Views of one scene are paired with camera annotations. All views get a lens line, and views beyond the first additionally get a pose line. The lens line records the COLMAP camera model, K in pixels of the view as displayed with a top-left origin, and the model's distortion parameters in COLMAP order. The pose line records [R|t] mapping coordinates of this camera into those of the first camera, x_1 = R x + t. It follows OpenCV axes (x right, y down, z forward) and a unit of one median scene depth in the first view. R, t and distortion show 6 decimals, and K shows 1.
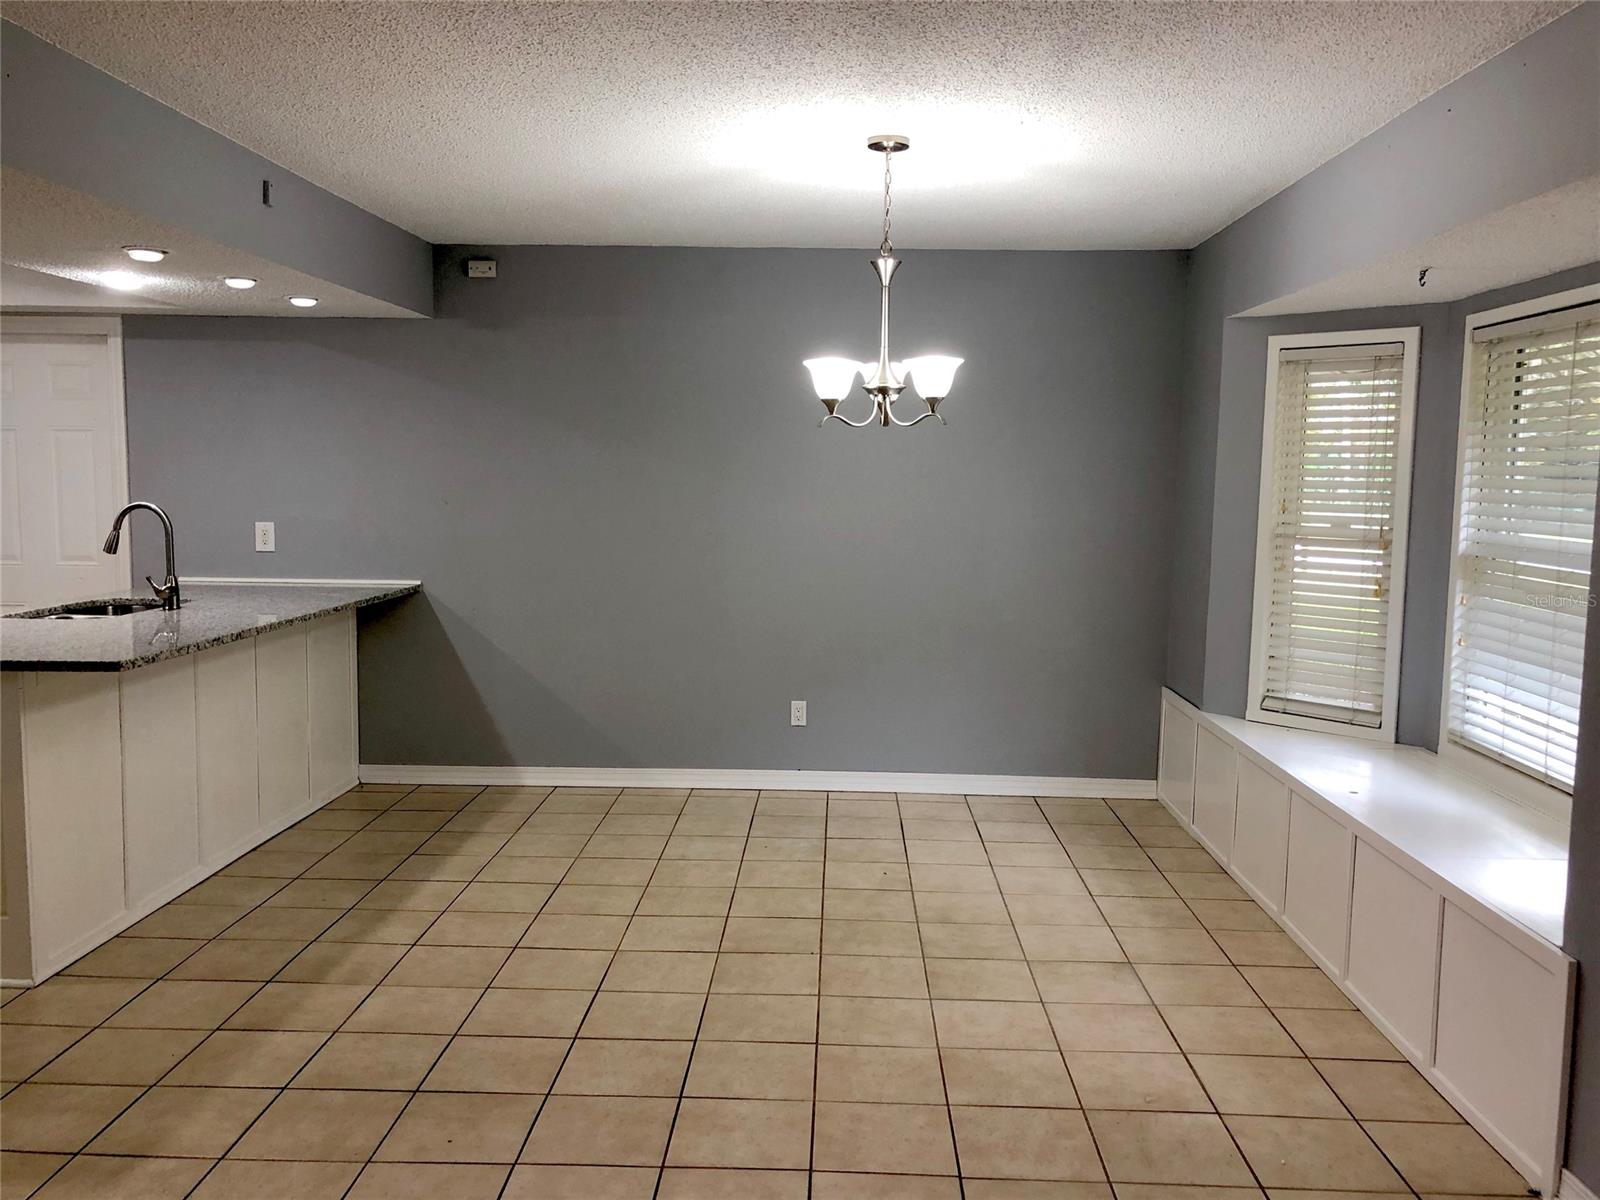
lens RADIAL K [[1329.1, 0, 802.2], [0, 1329.1, 592.5], [0, 0, 1]] dist [0.113868, -0.149965]
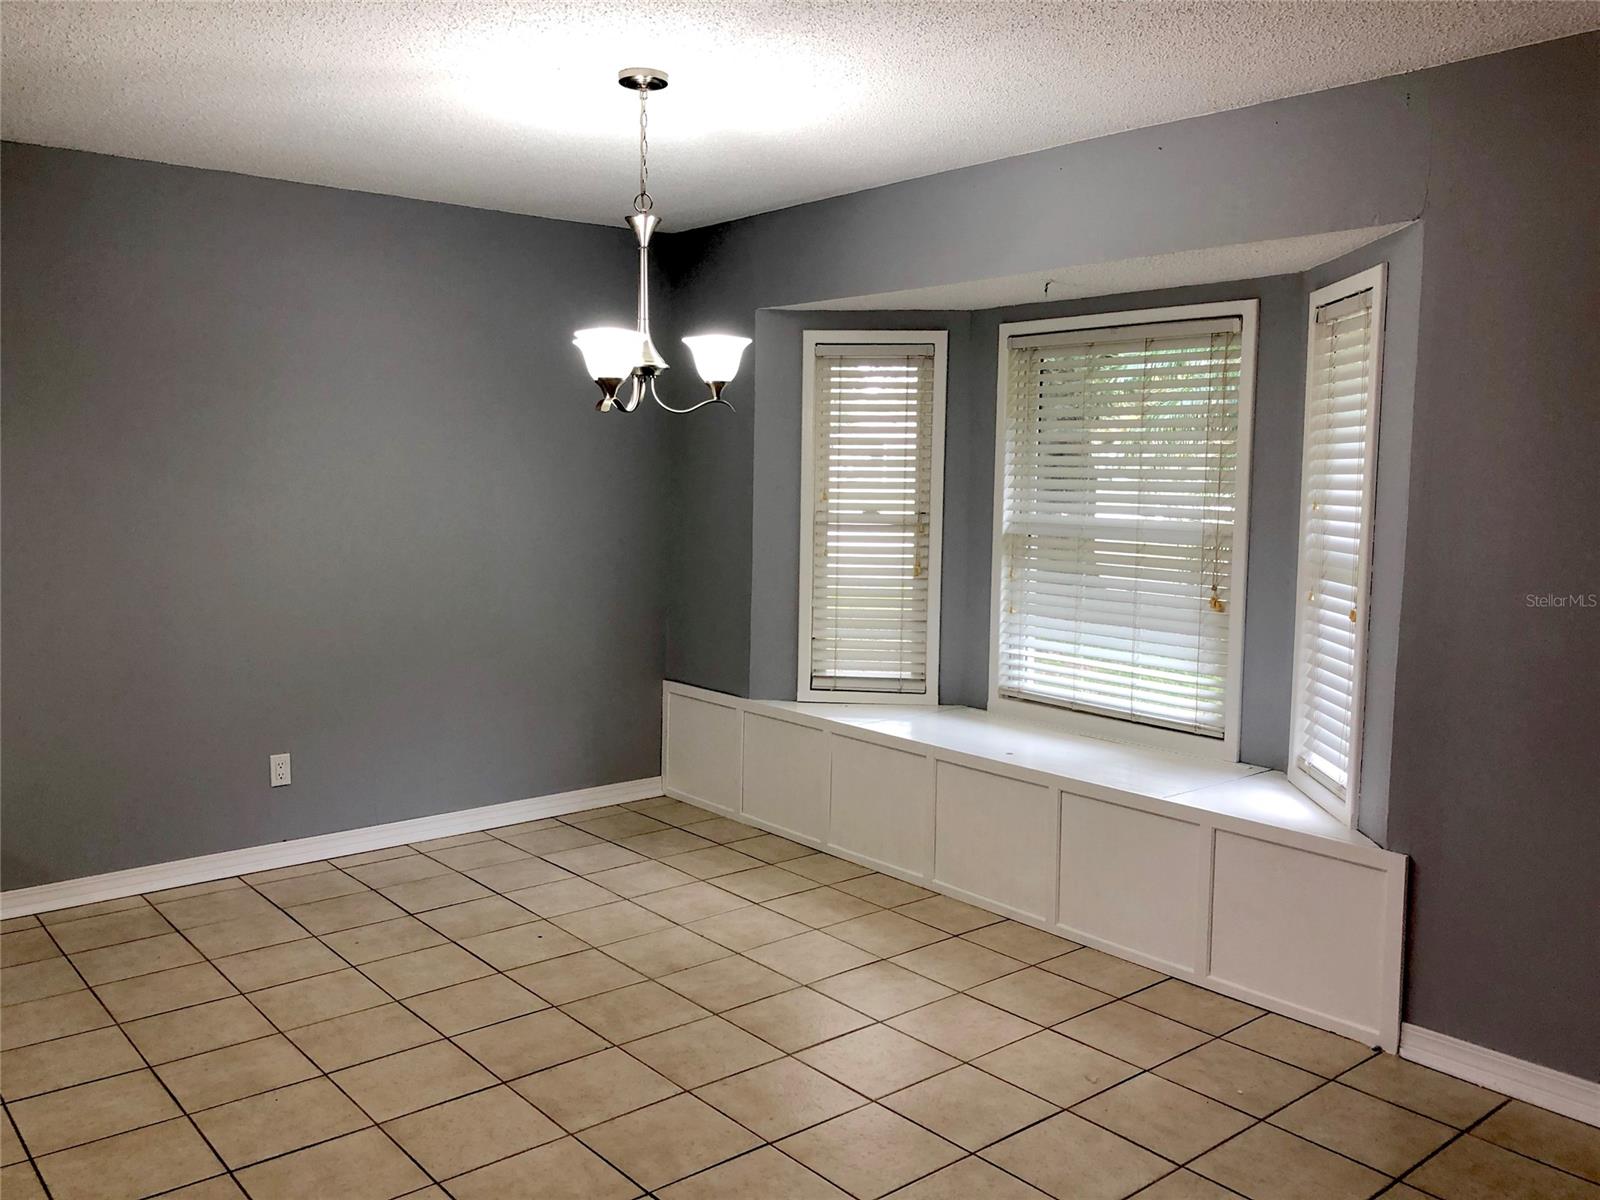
lens RADIAL K [[1321.6, 0, 800.0], [0, 1321.6, 600.0], [0, 0, 1]] dist [0.022299, -0.009999]
pose [[0.748517, -0.079280, 0.658359, -0.369234], [0.066702, 0.996794, 0.044198, -0.031722], [-0.659752, 0.010831, 0.751406, 0.262037]]
